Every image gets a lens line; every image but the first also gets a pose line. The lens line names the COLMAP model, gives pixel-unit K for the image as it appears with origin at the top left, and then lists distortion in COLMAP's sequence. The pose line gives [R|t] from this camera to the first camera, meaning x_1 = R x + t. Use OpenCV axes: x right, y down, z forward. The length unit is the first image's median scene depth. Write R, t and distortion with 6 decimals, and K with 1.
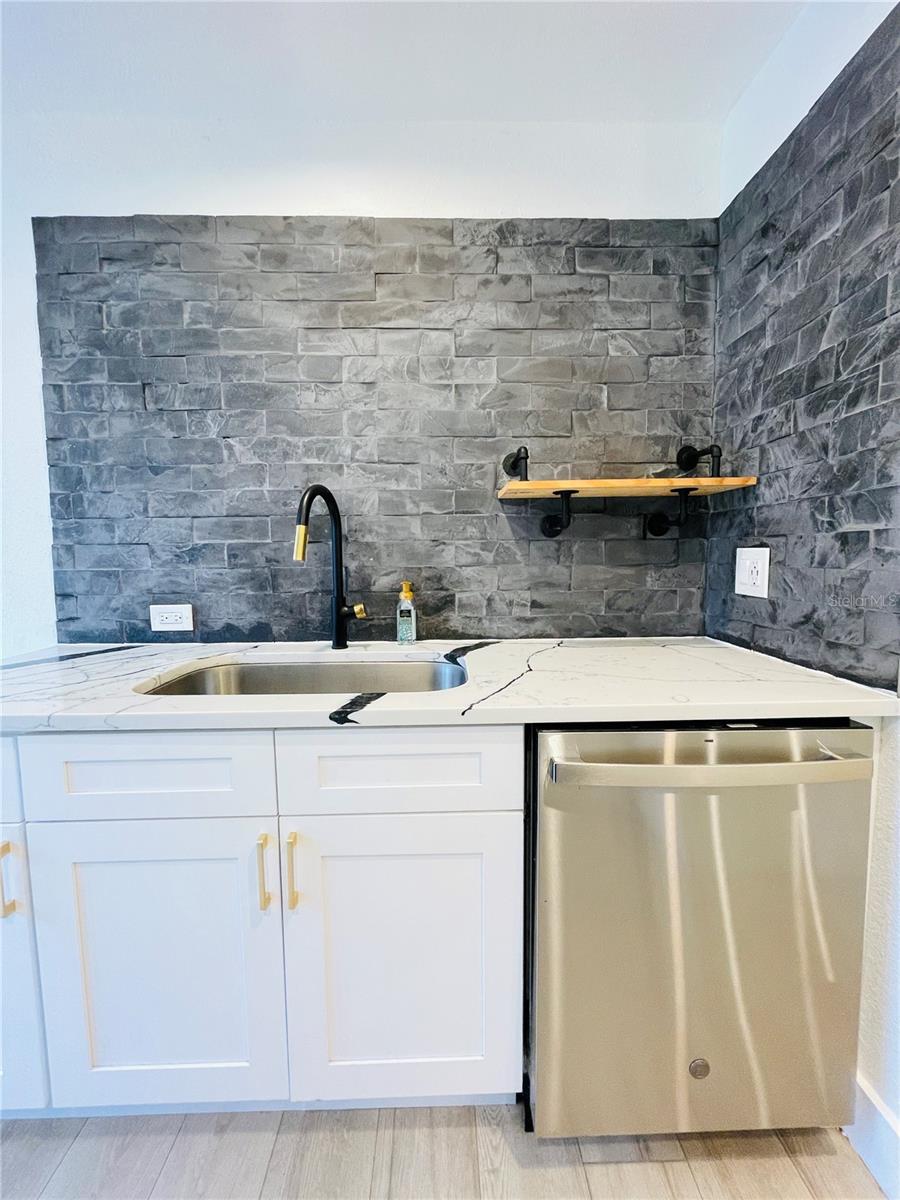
lens RADIAL K [[480.9, 0, 450.0], [0, 480.9, 600.0], [0, 0, 1]] dist [-0.005315, -0.000448]
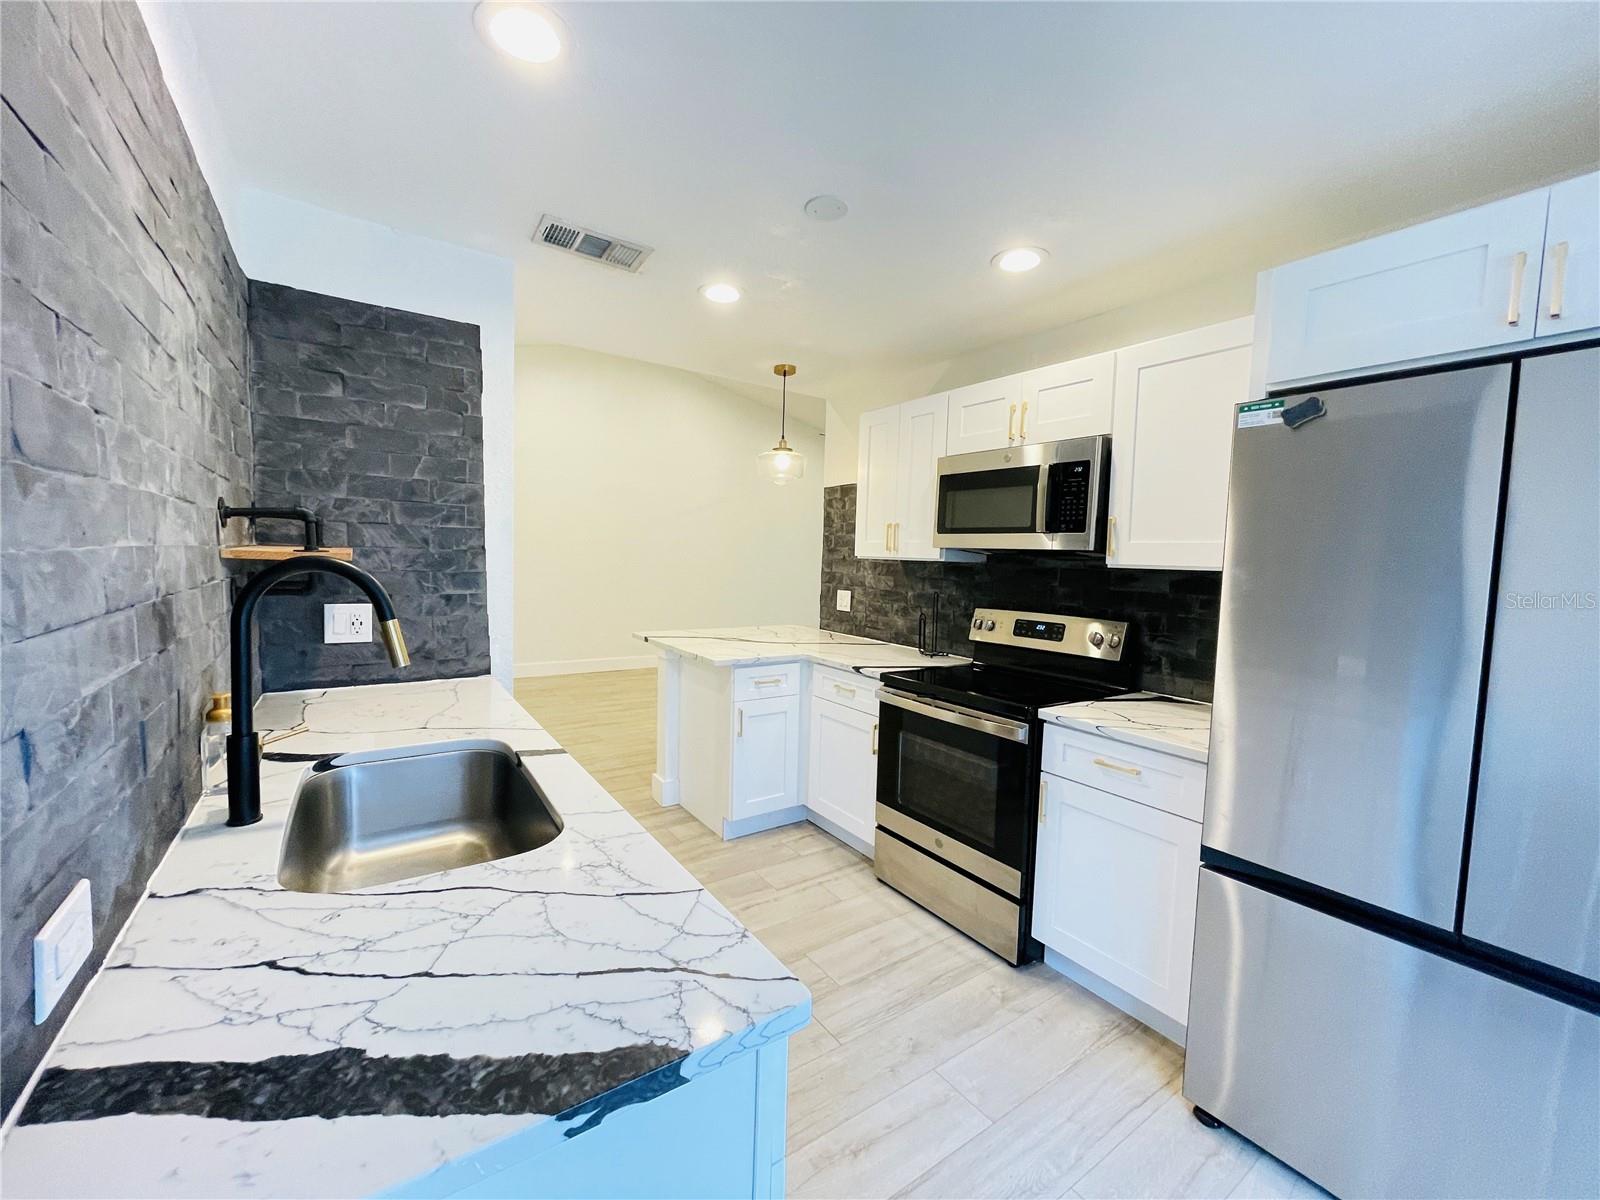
lens RADIAL K [[641.3, 0, 800.0], [0, 641.3, 600.0], [0, 0, 1]] dist [-0.005315, -0.000448]
pose [[-0.549087, -0.064895, 0.833242, -1.639299], [0.054862, 0.992032, 0.113414, -0.288116], [-0.833963, 0.107987, -0.541151, 1.101039]]
